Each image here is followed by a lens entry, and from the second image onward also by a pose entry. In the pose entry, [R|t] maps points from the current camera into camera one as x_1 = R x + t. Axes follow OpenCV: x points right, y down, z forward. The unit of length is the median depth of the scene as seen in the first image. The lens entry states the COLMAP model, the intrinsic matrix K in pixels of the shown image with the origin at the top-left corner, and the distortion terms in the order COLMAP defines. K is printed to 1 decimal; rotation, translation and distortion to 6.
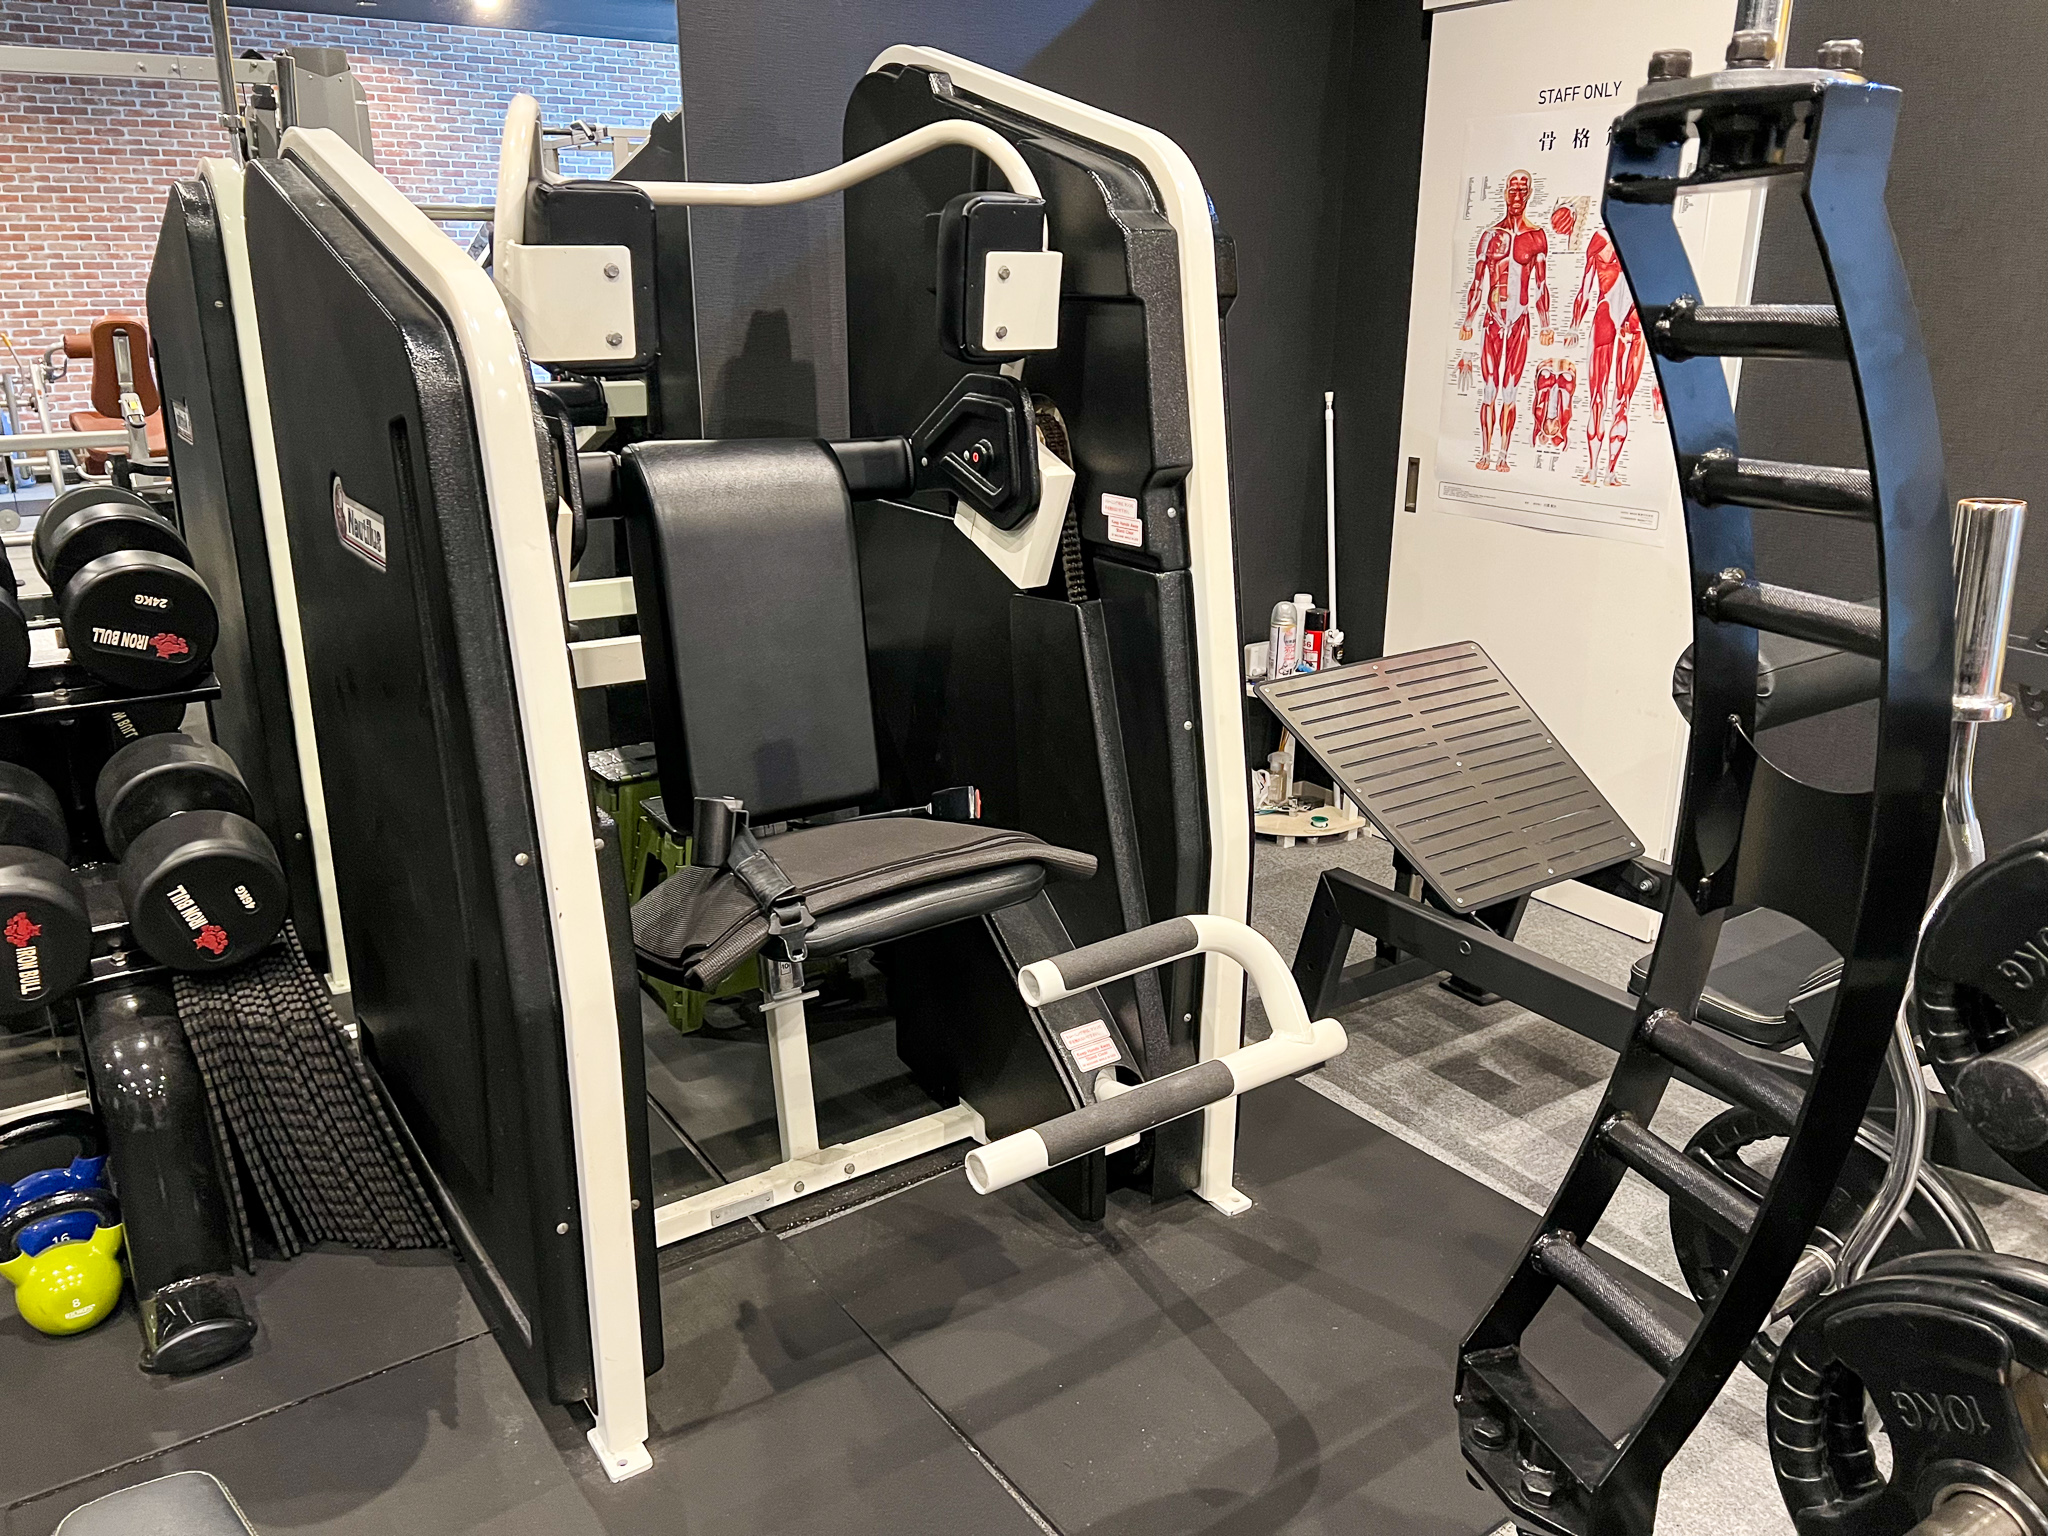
lens RADIAL K [[1527.9, 0, 1010.1], [0, 1527.9, 768.1], [0, 0, 1]] dist [0.058532, -0.061280]
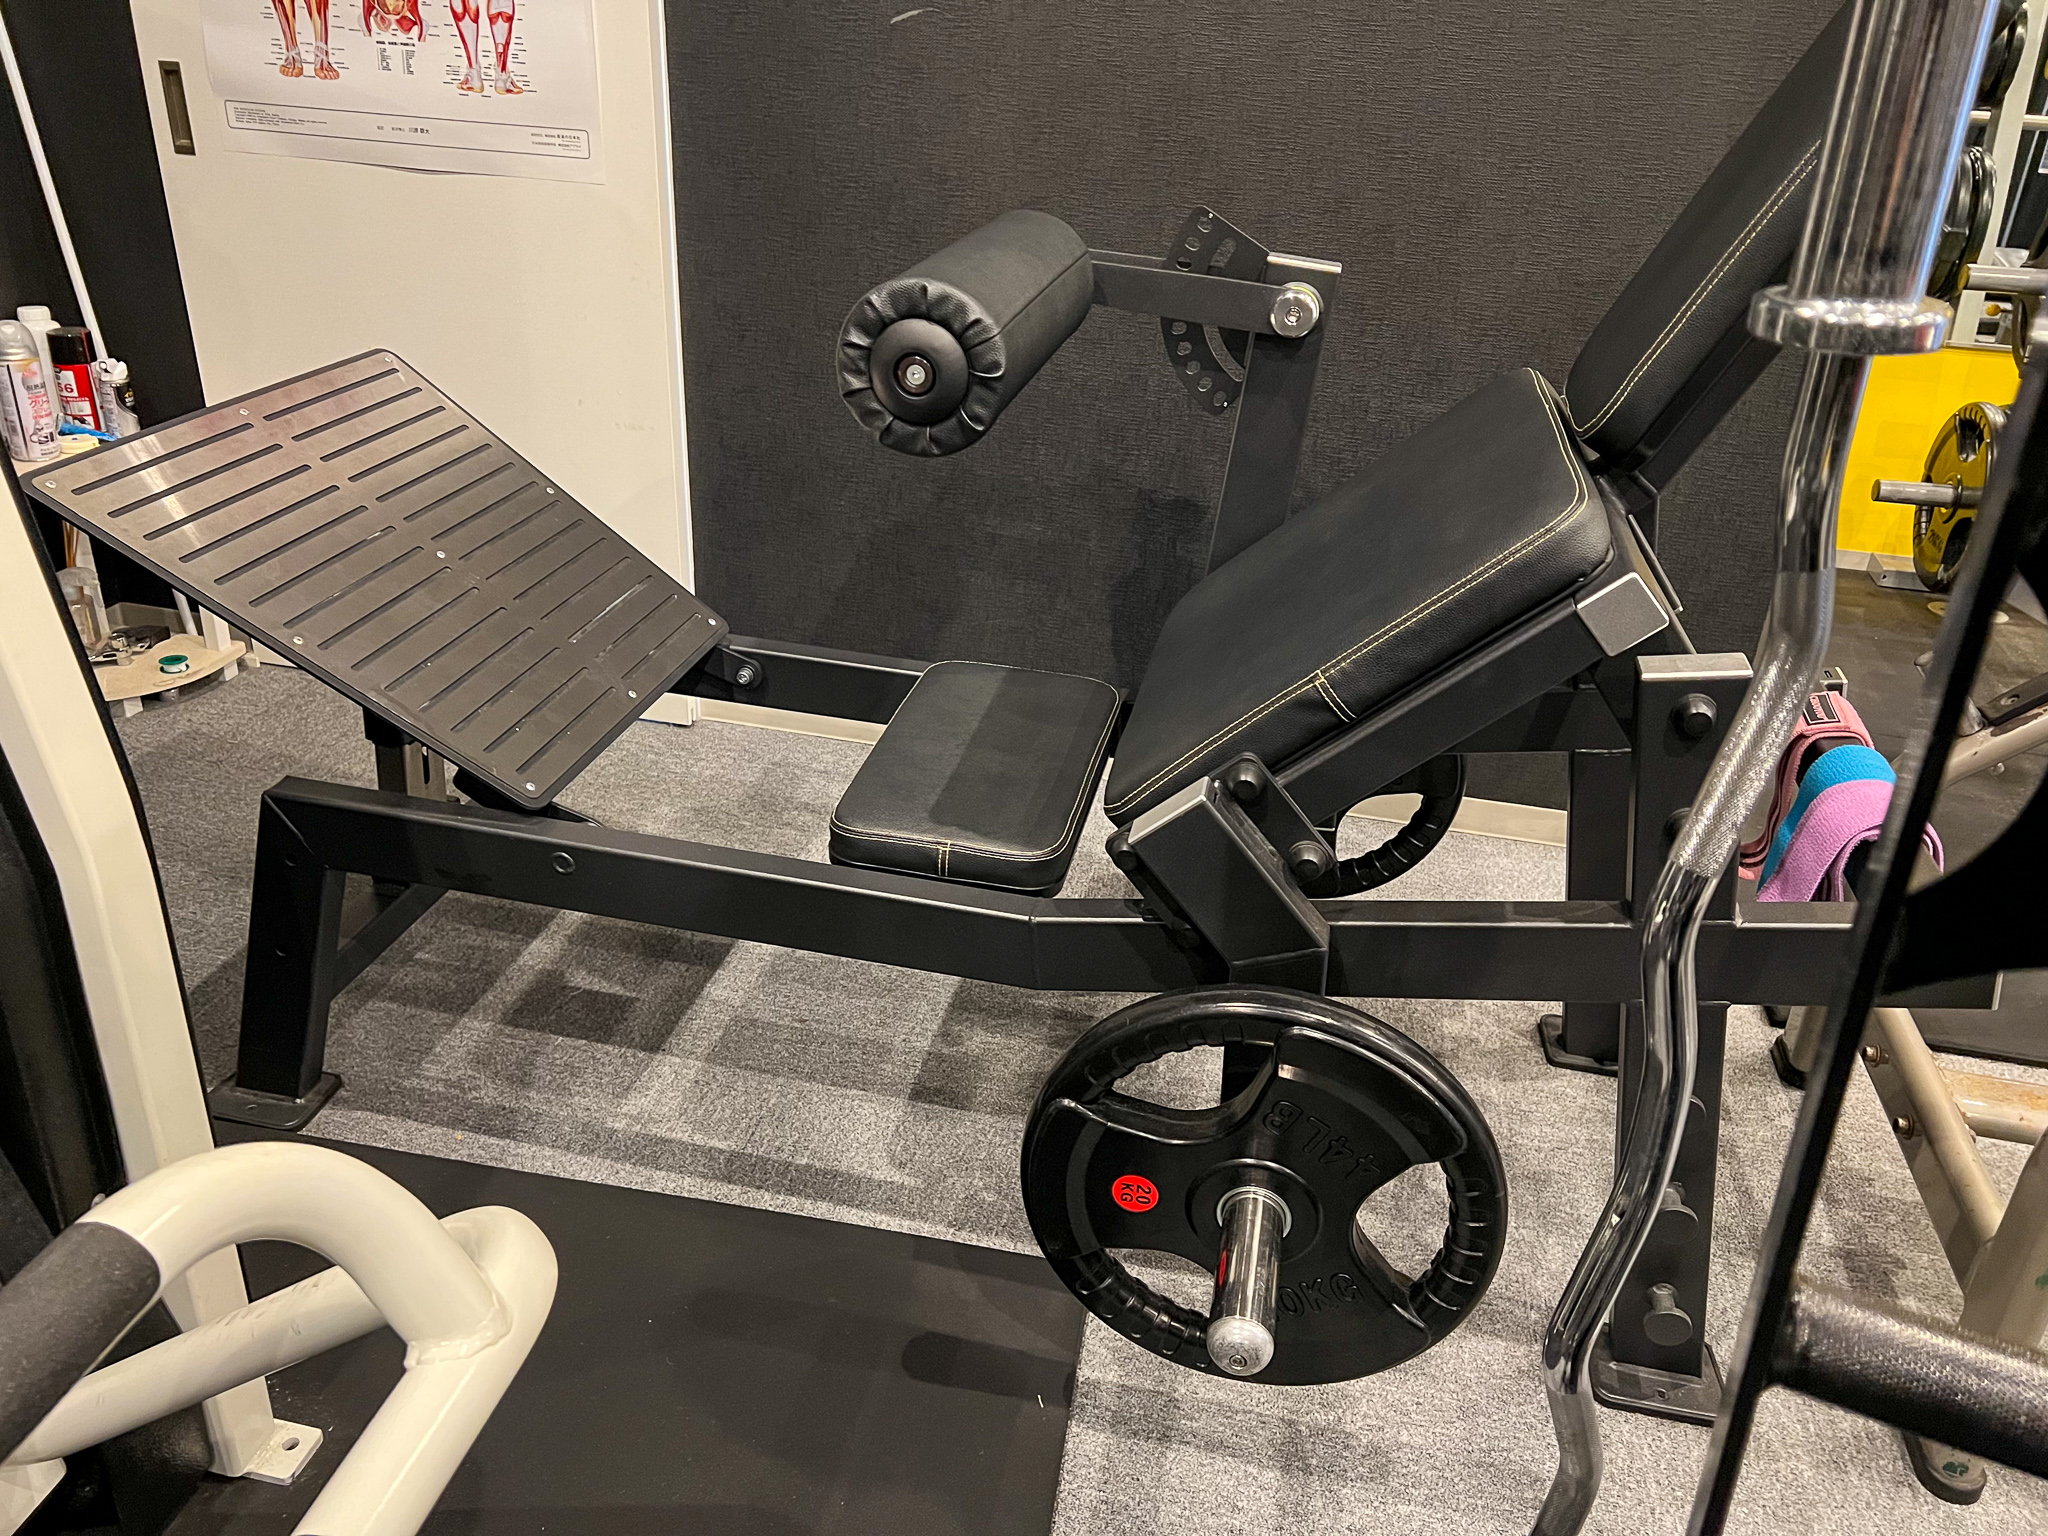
lens RADIAL K [[1567.5, 0, 1022.1], [0, 1567.5, 751.5], [0, 0, 1]] dist [0.045421, -0.032988]
pose [[0.725869, -0.275259, 0.630355, 0.044438], [0.166449, 0.959491, 0.227314, -0.032188], [-0.667390, -0.060078, 0.742281, 0.383607]]
